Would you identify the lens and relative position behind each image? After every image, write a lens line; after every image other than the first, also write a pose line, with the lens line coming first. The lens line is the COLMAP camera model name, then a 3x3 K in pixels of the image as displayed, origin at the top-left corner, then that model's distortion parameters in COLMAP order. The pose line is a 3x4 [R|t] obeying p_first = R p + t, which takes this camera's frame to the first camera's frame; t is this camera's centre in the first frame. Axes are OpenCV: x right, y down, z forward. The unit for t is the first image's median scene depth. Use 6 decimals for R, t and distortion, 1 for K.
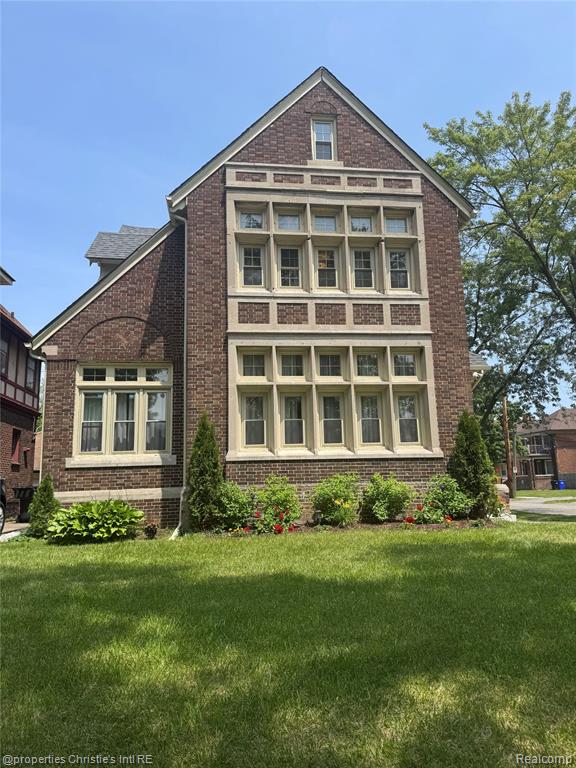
lens RADIAL K [[536.5, 0, 287.9], [0, 536.5, 389.0], [0, 0, 1]] dist [-0.001924, -0.002503]
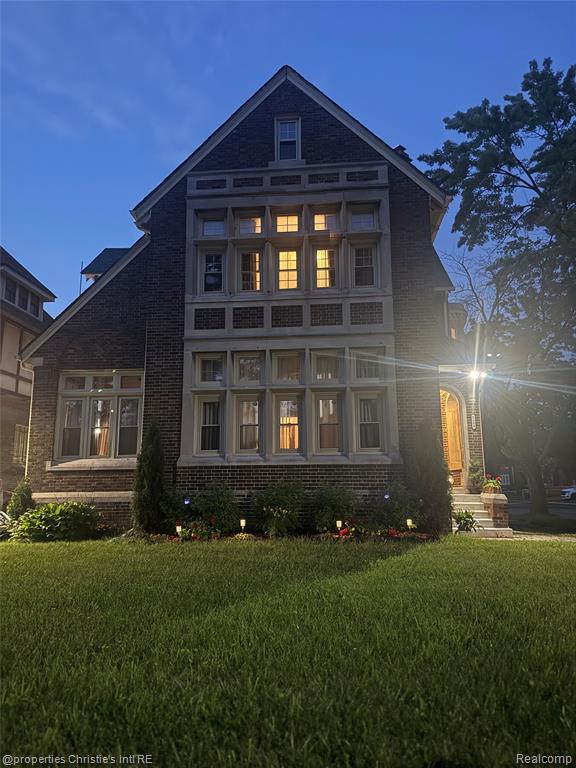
lens RADIAL K [[542.3, 0, 288.0], [0, 542.3, 384.0], [0, 0, 1]] dist [0.002148, 0.003357]
pose [[0.977433, -0.019606, -0.210335, 0.281228], [0.016694, 0.999739, -0.015608, -0.001382], [0.210586, 0.011744, 0.977505, 0.035548]]
